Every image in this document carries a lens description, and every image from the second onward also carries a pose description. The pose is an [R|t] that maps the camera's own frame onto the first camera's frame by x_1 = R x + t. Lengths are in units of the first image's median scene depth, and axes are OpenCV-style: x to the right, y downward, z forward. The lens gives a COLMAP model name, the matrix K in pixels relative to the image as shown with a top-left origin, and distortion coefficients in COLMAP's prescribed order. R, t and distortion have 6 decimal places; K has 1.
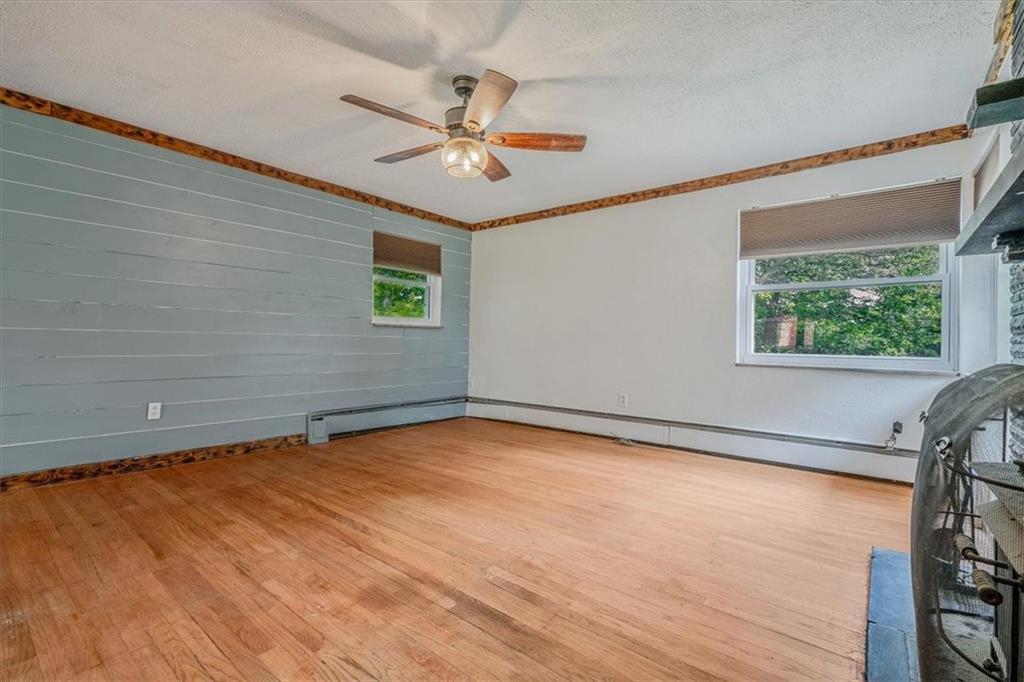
lens RADIAL K [[459.8, 0, 513.3], [0, 459.8, 340.6], [0, 0, 1]] dist [-0.007133, 0.002258]
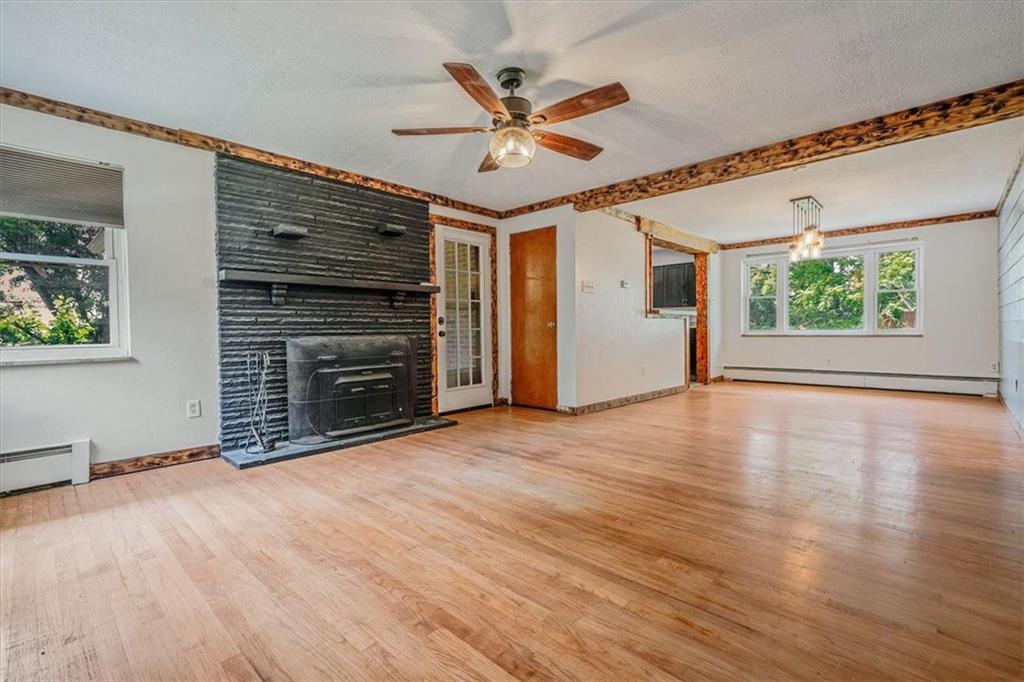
lens RADIAL K [[459.8, 0, 513.2], [0, 459.8, 338.9], [0, 0, 1]] dist [-0.007133, 0.002258]
pose [[-0.997047, -0.005762, 0.076582, -0.139847], [-0.004192, 0.999778, 0.020643, 0.001525], [-0.076684, 0.020261, -0.996850, 1.507504]]
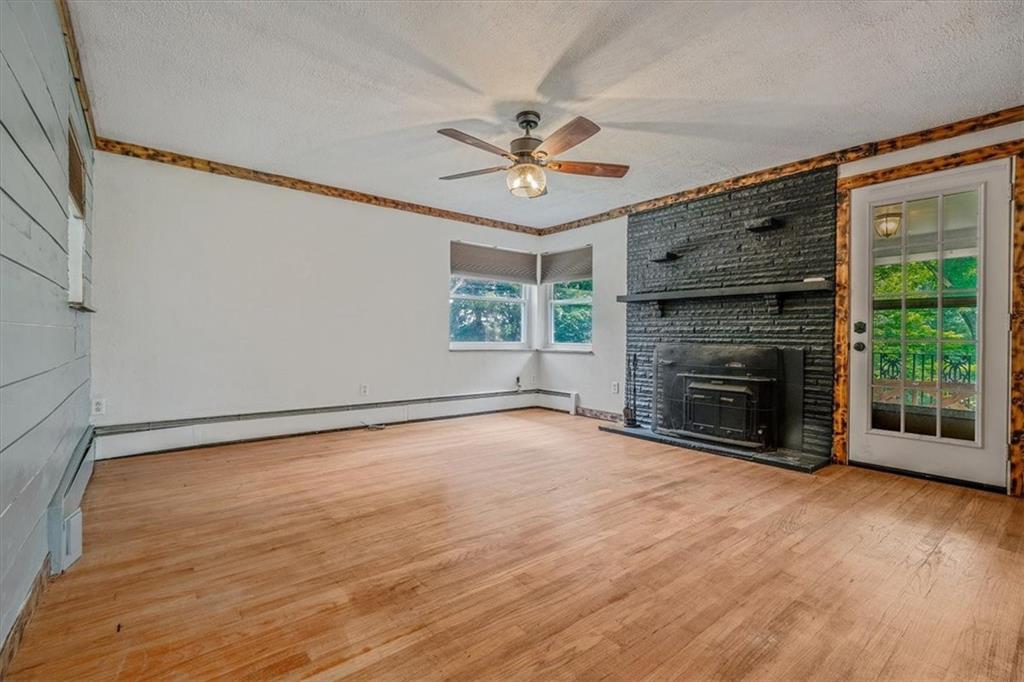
lens RADIAL K [[459.8, 0, 513.1], [0, 459.8, 339.8], [0, 0, 1]] dist [-0.007133, 0.002258]
pose [[0.211471, -0.020459, 0.977170, -0.940777], [-0.007771, 0.999714, 0.022613, -0.015173], [-0.977353, -0.012376, 0.211252, 0.584421]]
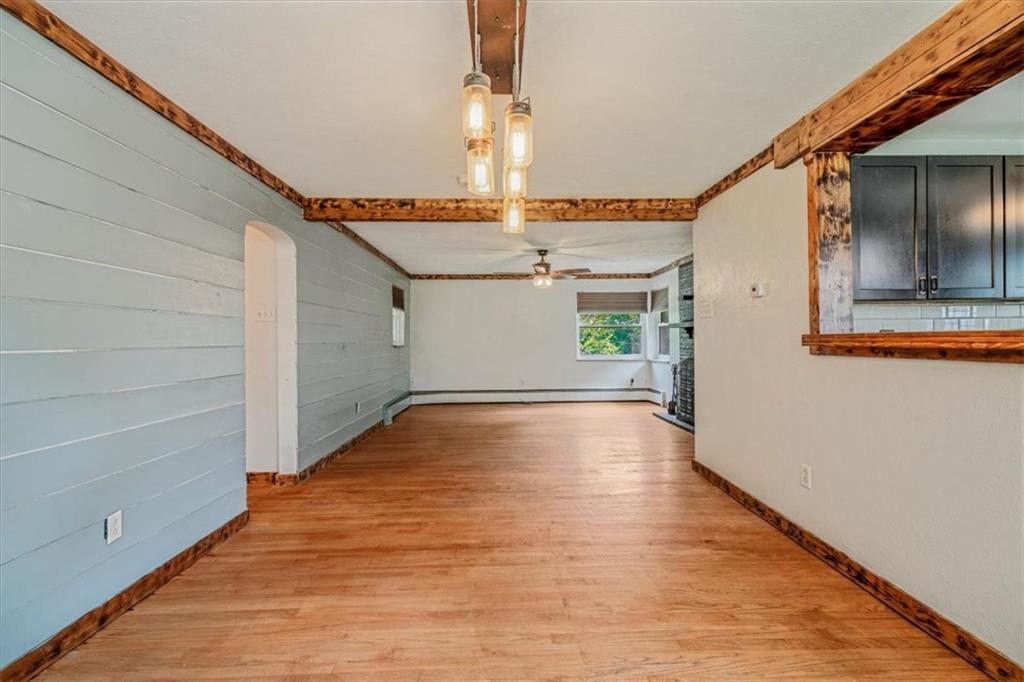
lens RADIAL K [[459.8, 0, 513.4], [0, 459.8, 339.7], [0, 0, 1]] dist [-0.007133, 0.002258]
pose [[0.756595, -0.021443, 0.653532, -1.362386], [0.020377, 0.999750, 0.009212, -0.085467], [-0.653566, 0.006348, 0.756843, -0.554790]]
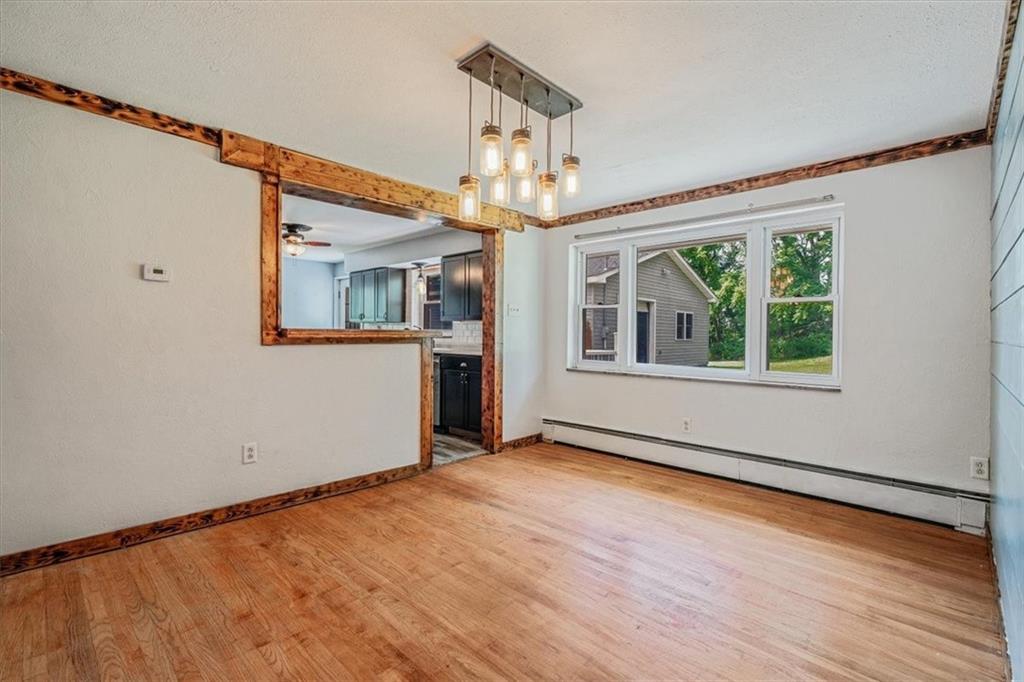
lens RADIAL K [[459.8, 0, 513.5], [0, 459.8, 338.7], [0, 0, 1]] dist [-0.007133, 0.002258]
pose [[-0.996404, -0.026265, 0.080559, -1.060644], [-0.025292, 0.999595, 0.013070, -0.080744], [-0.080869, 0.010986, -0.996664, 0.514804]]
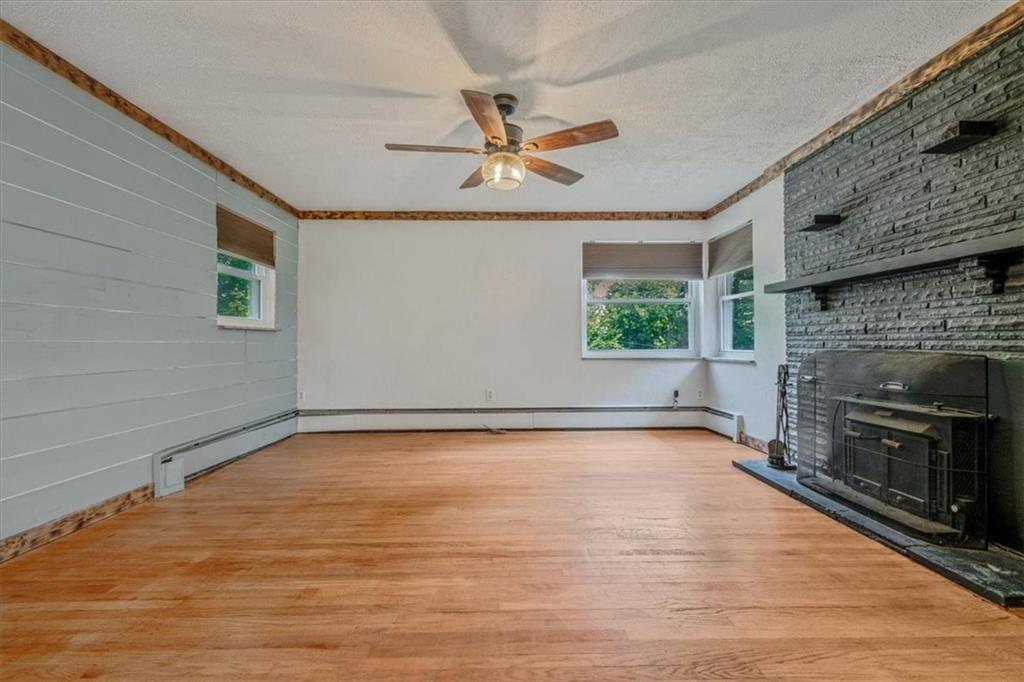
lens RADIAL K [[459.8, 0, 512.9], [0, 459.8, 339.5], [0, 0, 1]] dist [-0.007133, 0.002258]
pose [[0.764002, -0.013737, 0.645068, -0.579307], [0.016255, 0.999866, 0.002041, -0.009954], [-0.645010, 0.008926, 0.764122, 0.137973]]
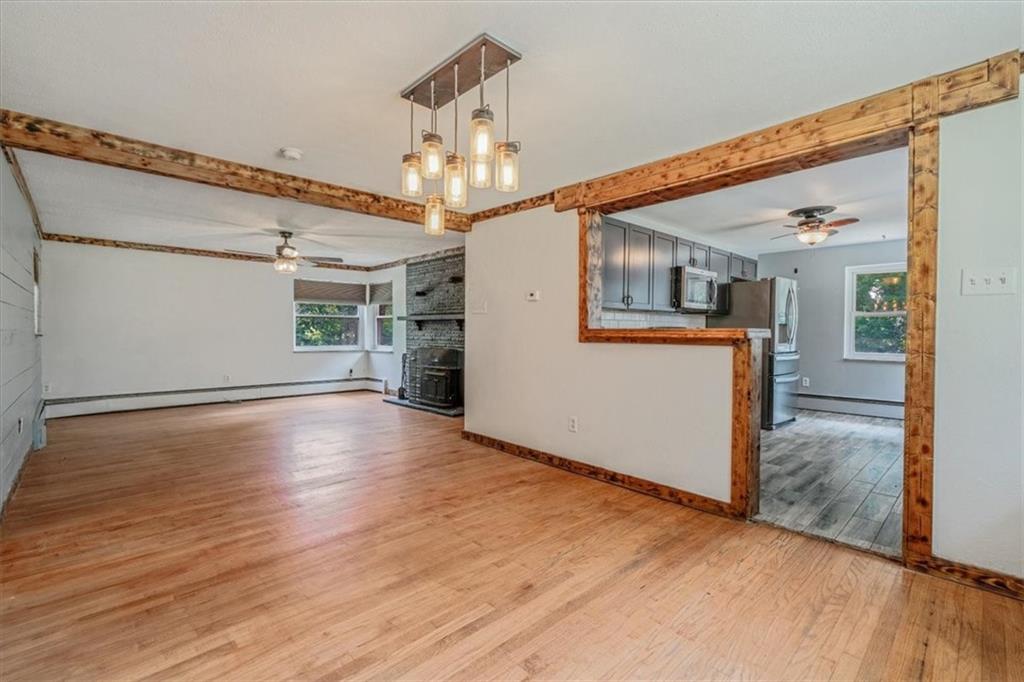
lens RADIAL K [[459.8, 0, 513.0], [0, 459.8, 339.6], [0, 0, 1]] dist [-0.007133, 0.002258]
pose [[0.130232, -0.032807, 0.990941, -1.638646], [-0.003638, 0.999430, 0.033567, -0.088159], [-0.991477, -0.007977, 0.130038, -0.294805]]
